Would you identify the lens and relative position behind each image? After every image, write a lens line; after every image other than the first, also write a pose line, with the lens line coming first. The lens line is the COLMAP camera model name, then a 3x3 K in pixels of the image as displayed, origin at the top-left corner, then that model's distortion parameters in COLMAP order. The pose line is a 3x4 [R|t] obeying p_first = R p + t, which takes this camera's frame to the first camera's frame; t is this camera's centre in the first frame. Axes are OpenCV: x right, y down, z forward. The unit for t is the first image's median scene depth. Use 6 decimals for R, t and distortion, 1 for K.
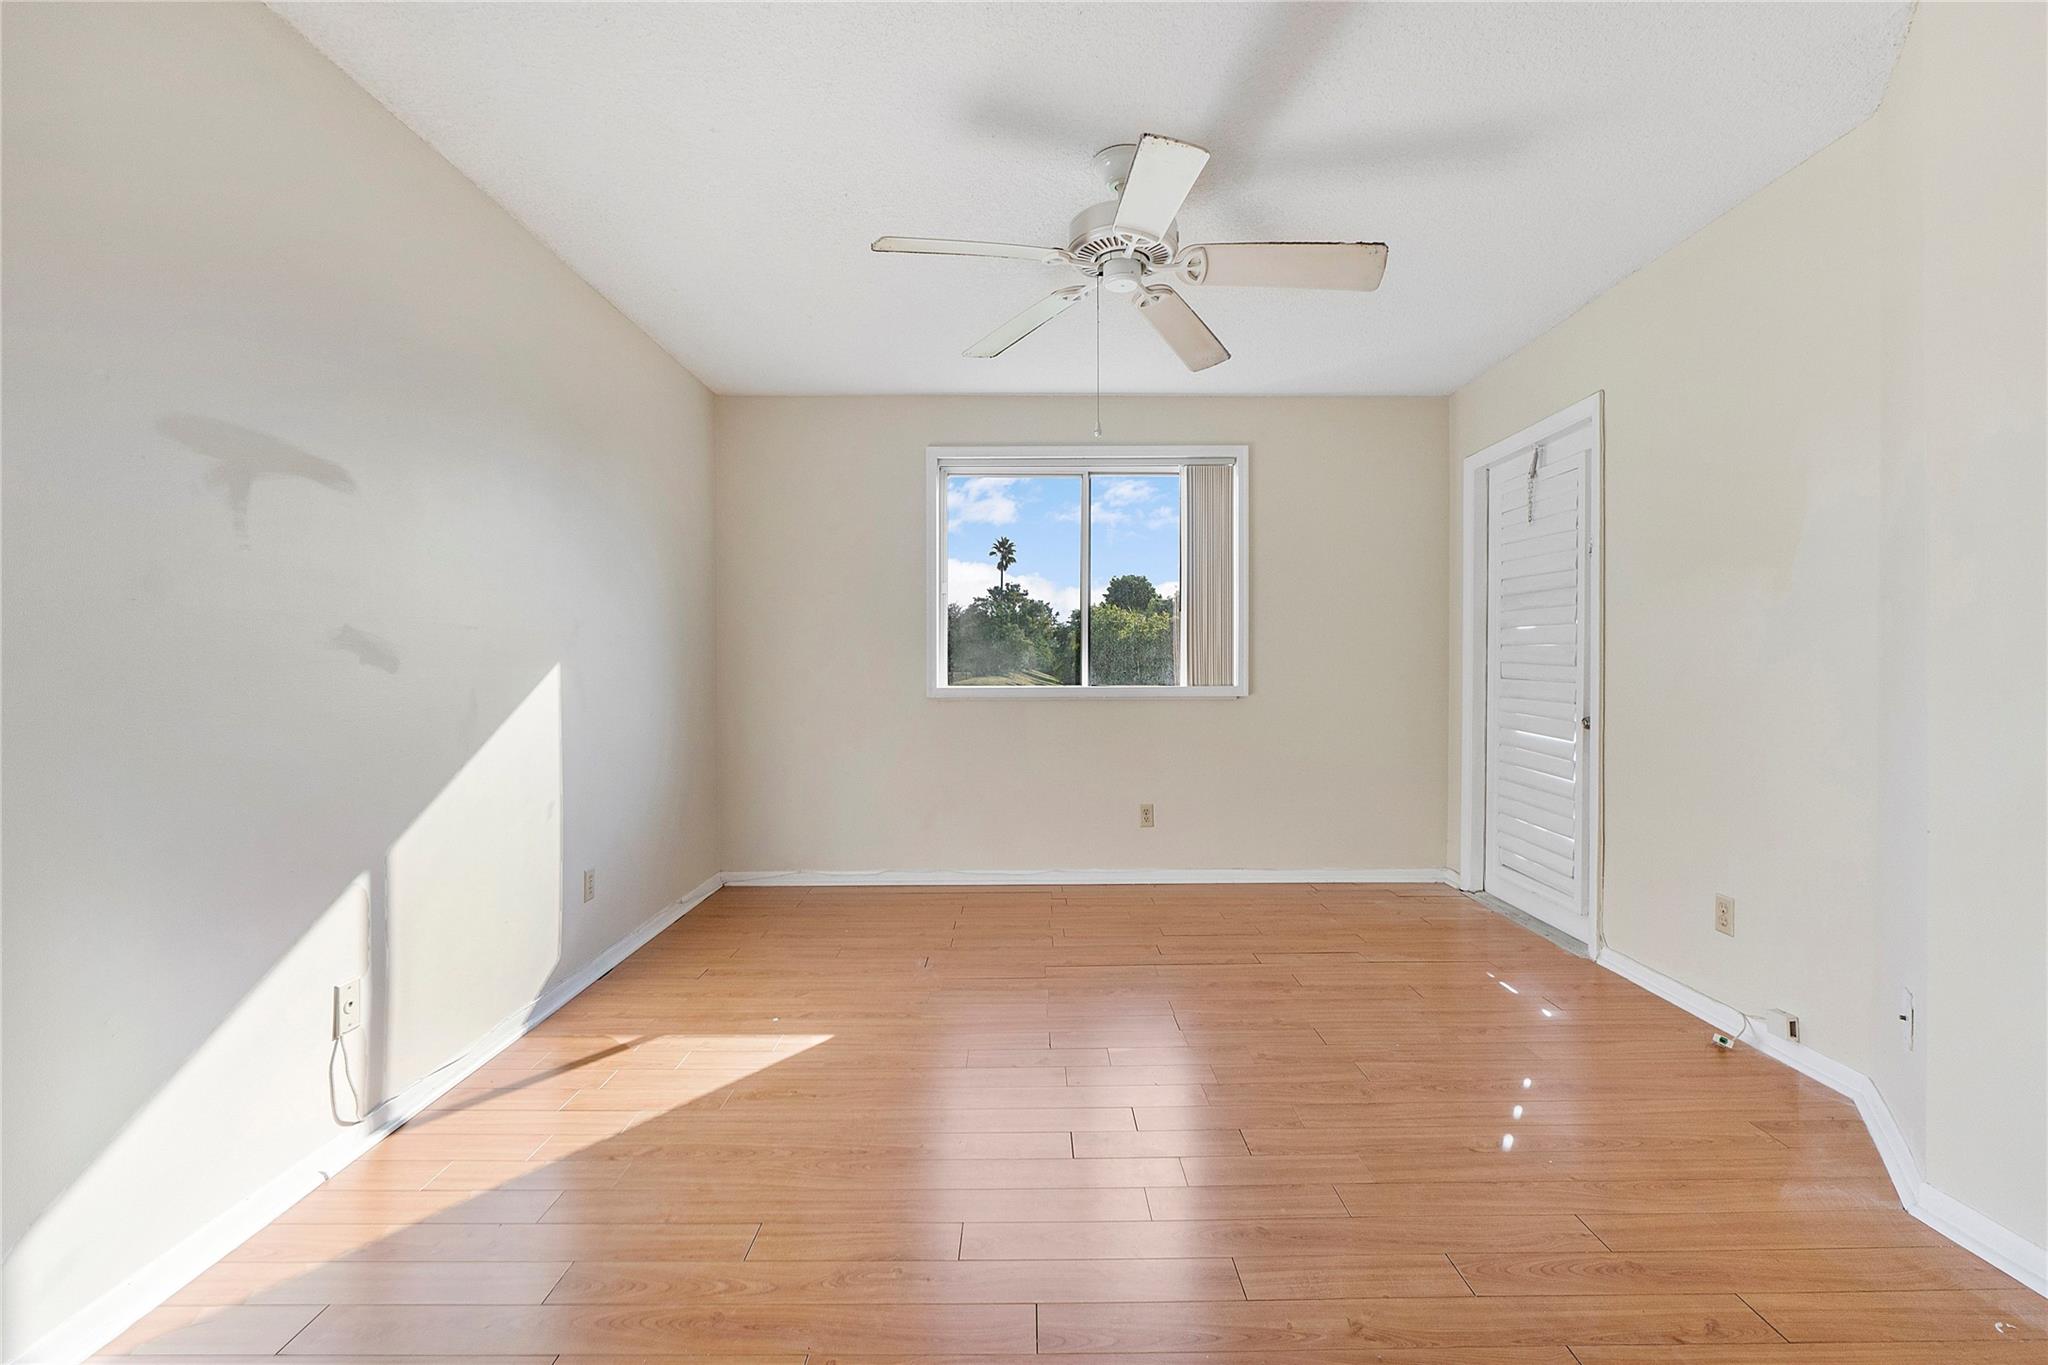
lens RADIAL K [[856.1, 0, 1056.8], [0, 856.1, 667.7], [0, 0, 1]] dist [-0.012182, -0.000475]
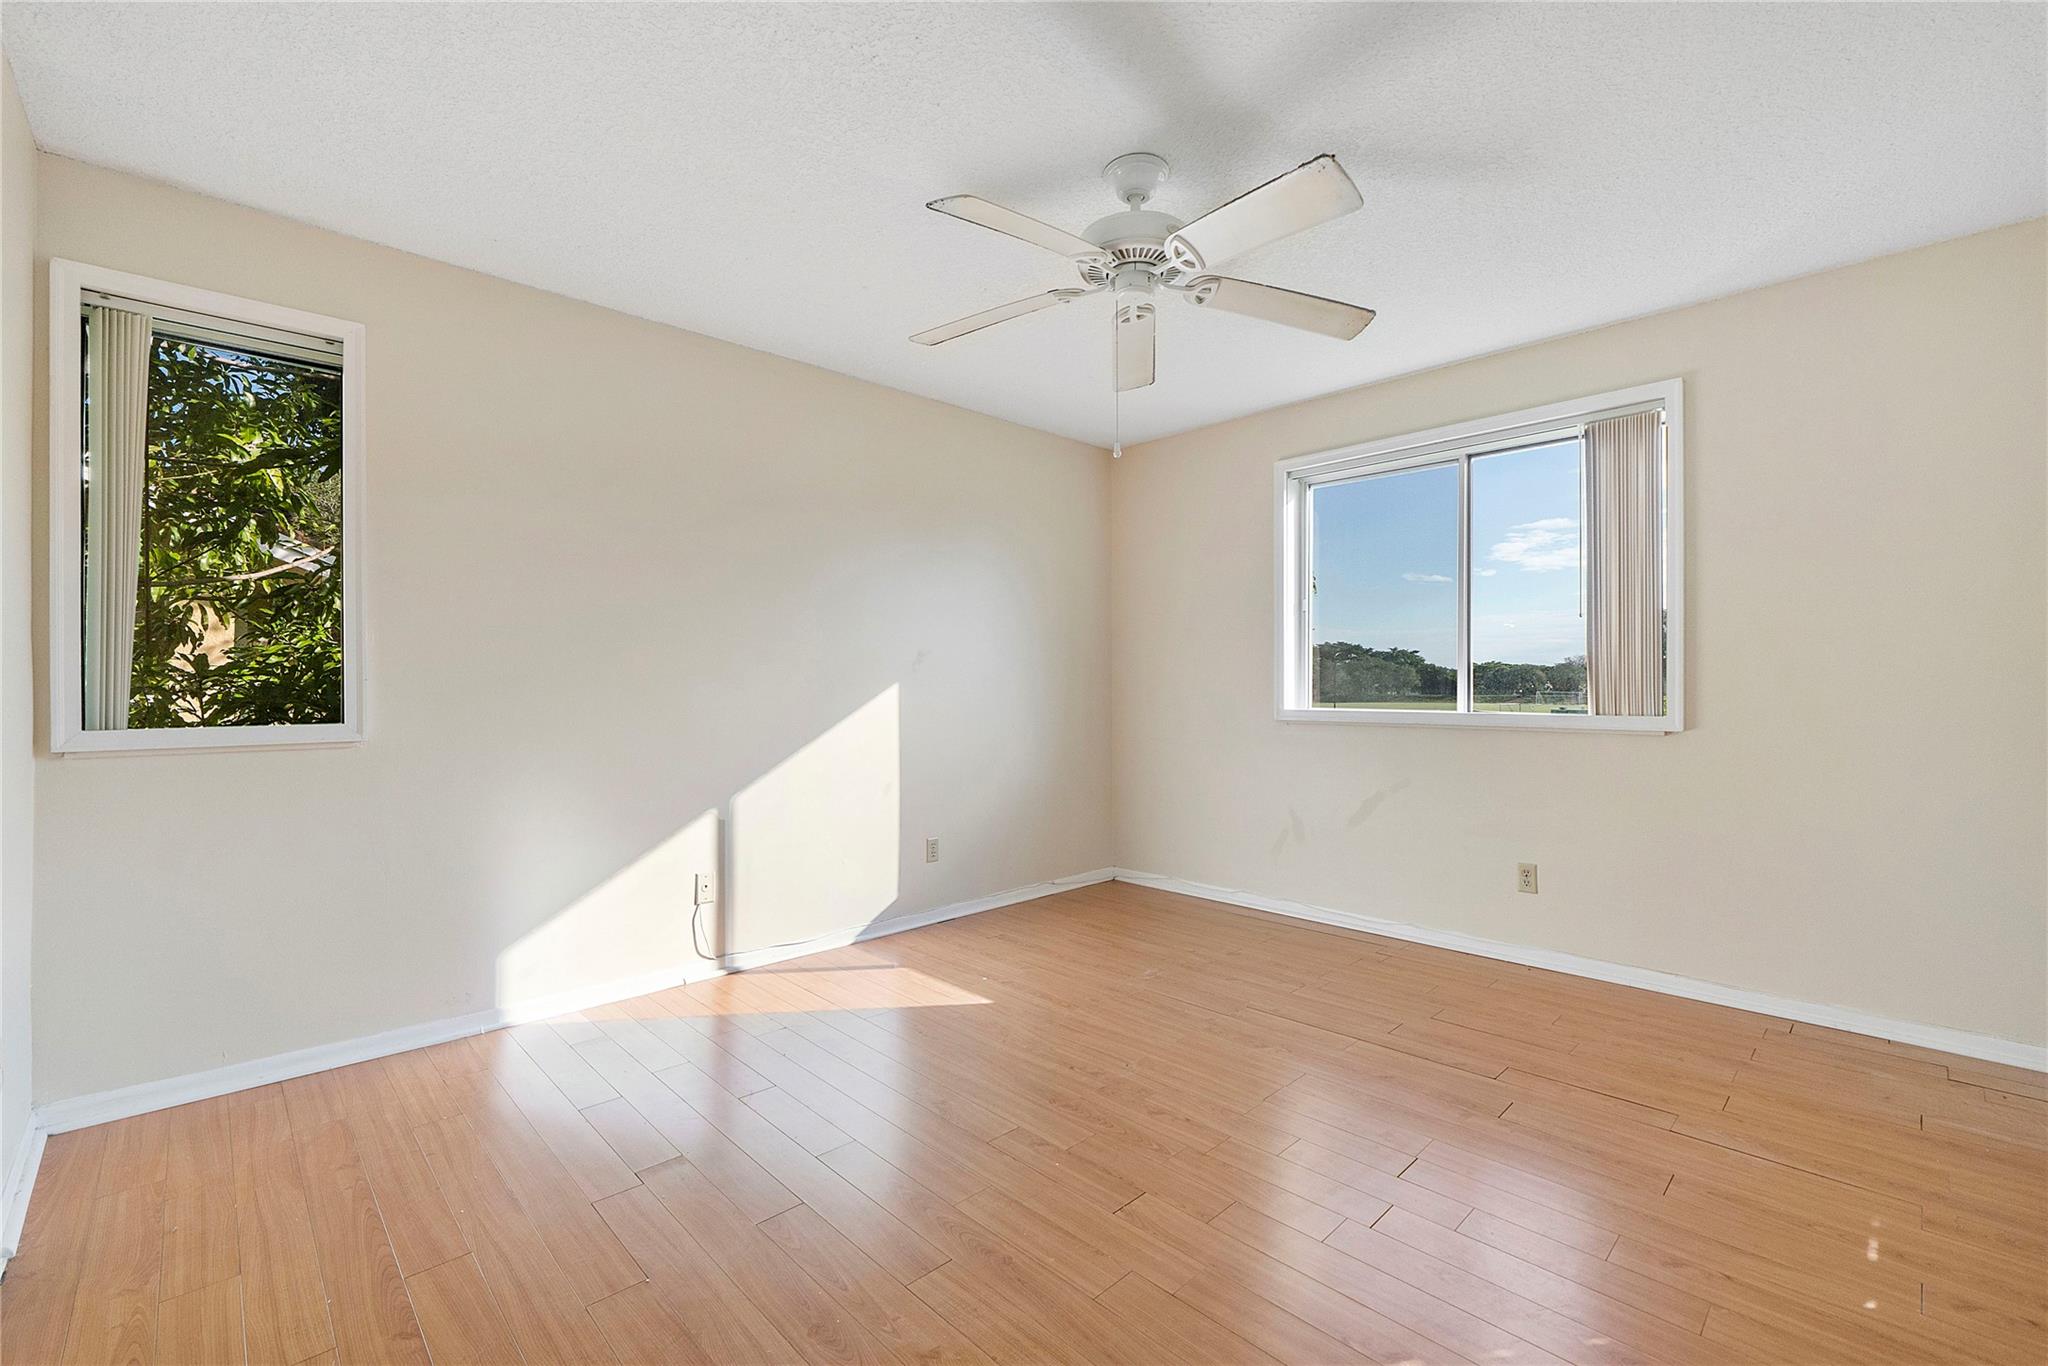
lens RADIAL K [[865.3, 0, 1031.0], [0, 865.3, 681.4], [0, 0, 1]] dist [-0.003536, -0.000460]
pose [[0.694527, 0.000360, -0.719467, 0.511071], [-0.006663, 0.999960, -0.005932, -0.000822], [0.719436, 0.008913, 0.694501, 0.167005]]
